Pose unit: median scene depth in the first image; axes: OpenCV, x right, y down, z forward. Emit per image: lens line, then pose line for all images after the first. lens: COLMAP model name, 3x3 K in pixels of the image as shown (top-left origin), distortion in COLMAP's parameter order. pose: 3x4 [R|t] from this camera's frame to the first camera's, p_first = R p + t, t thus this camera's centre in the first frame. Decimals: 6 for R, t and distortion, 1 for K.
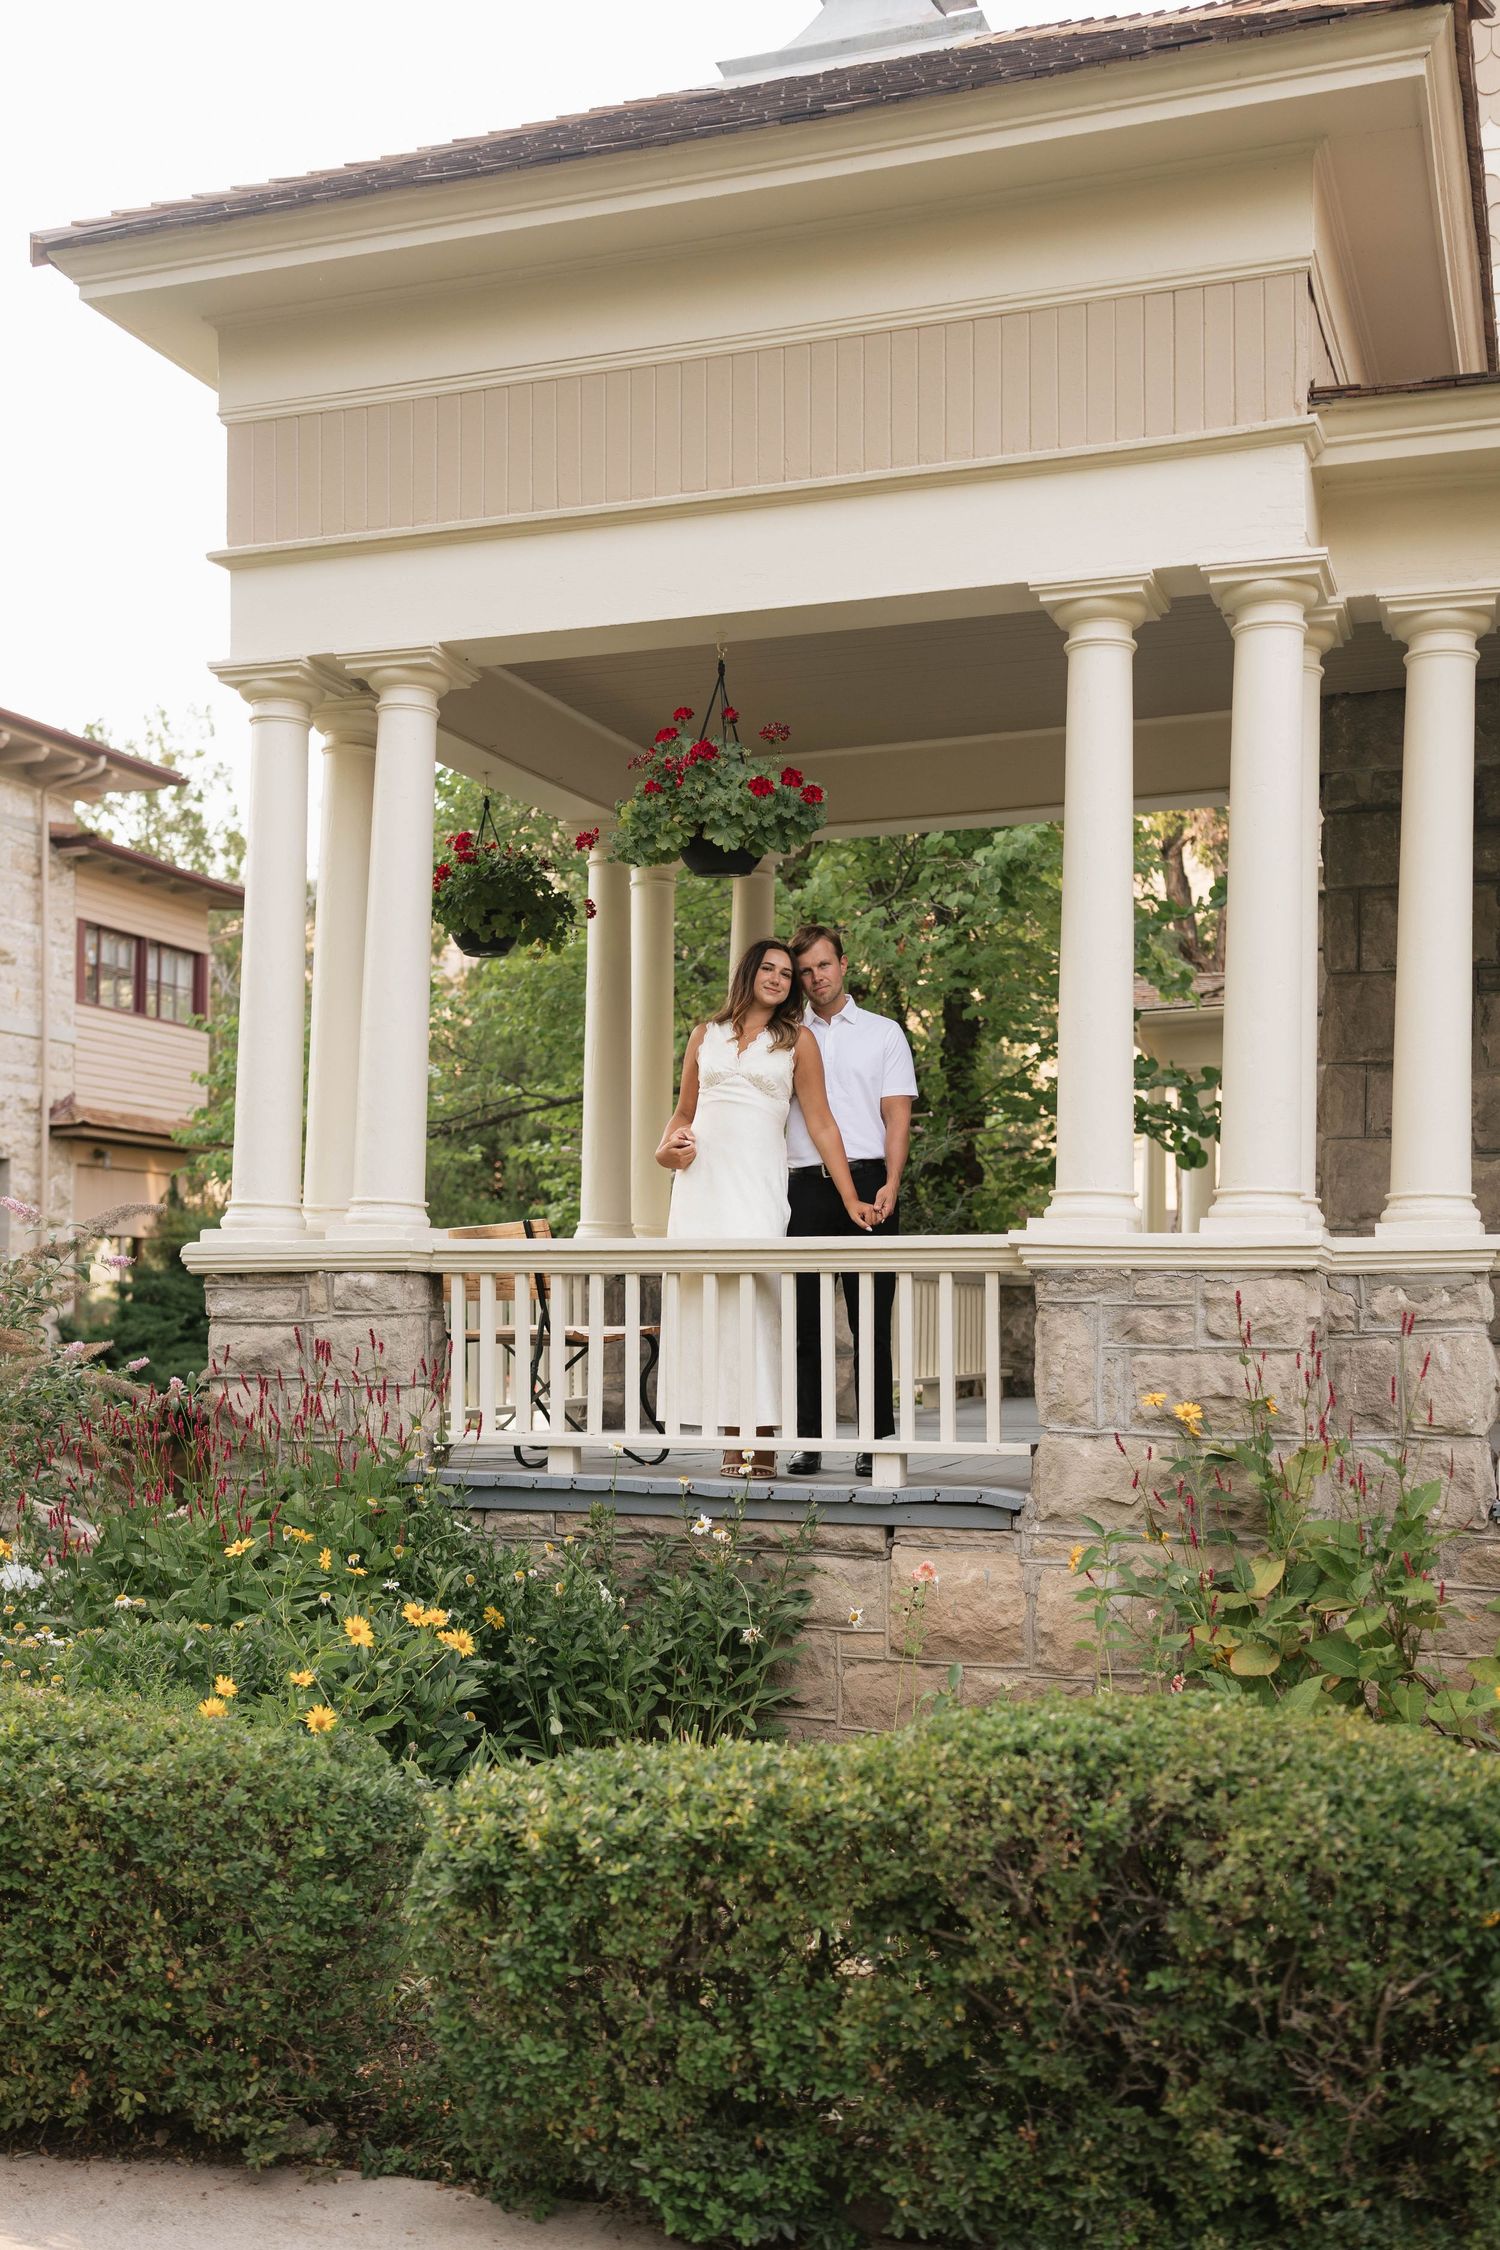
lens RADIAL K [[2276.1, 0, 753.6], [0, 2276.1, 1267.2], [0, 0, 1]] dist [-0.006976, 0.000000]
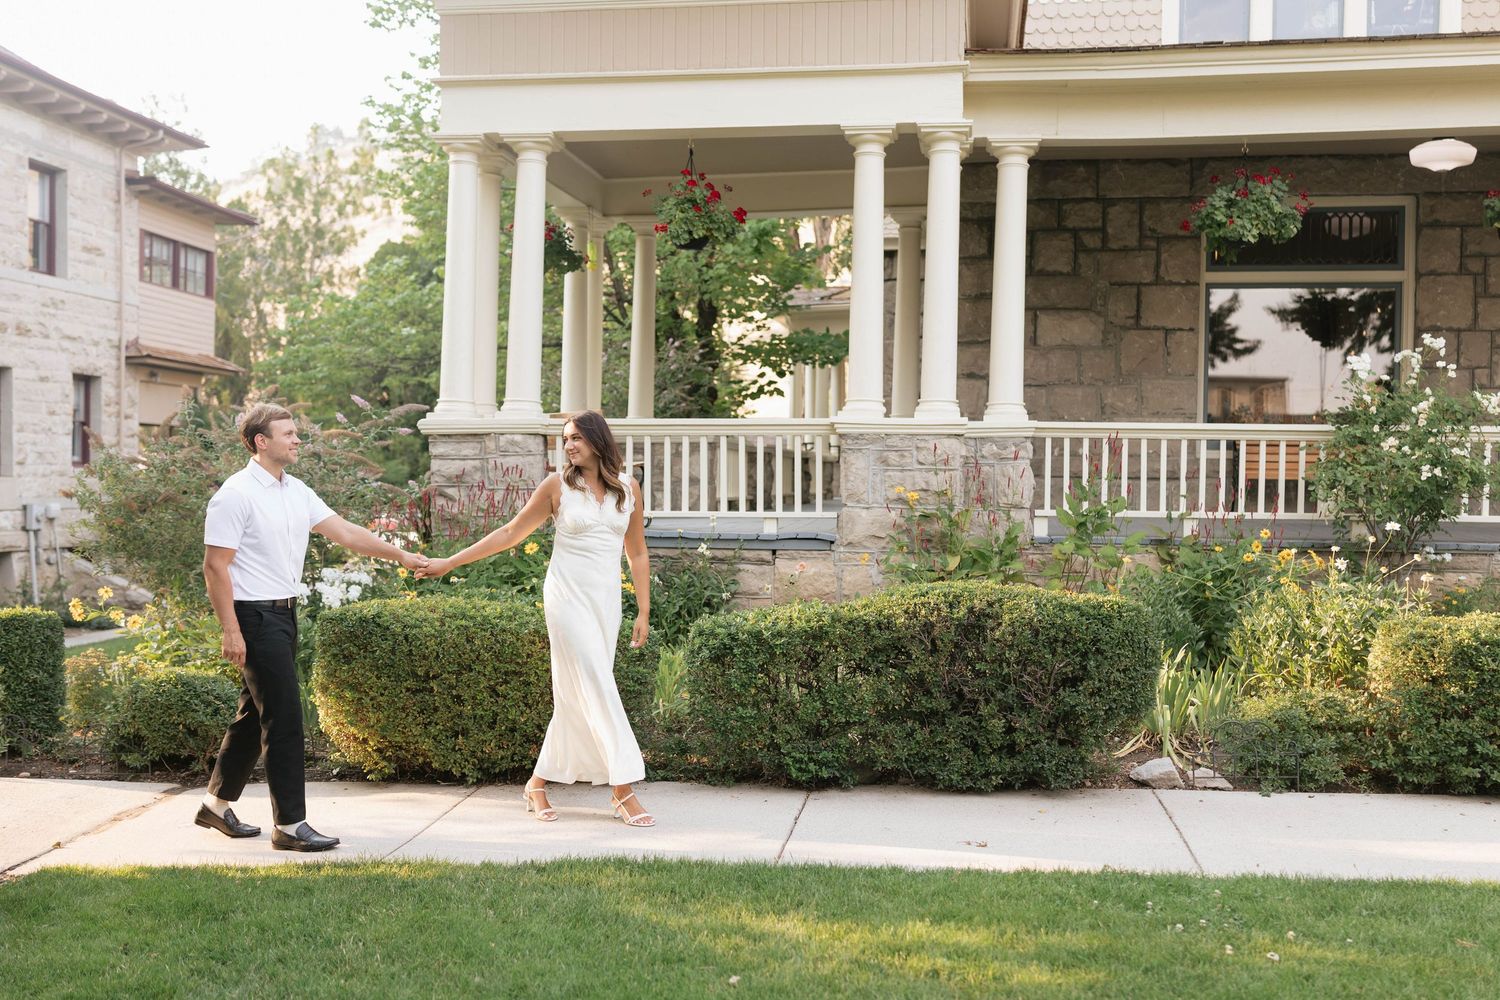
lens RADIAL K [[1517.4, 0, 751.0], [0, 1517.4, 500.1], [0, 0, 1]] dist [-0.006976, 0.000000]
pose [[0.978423, 0.000796, 0.206611, -0.267864], [-0.006259, 0.999648, 0.025789, 0.027661], [-0.206518, -0.026526, 0.978083, -0.437335]]
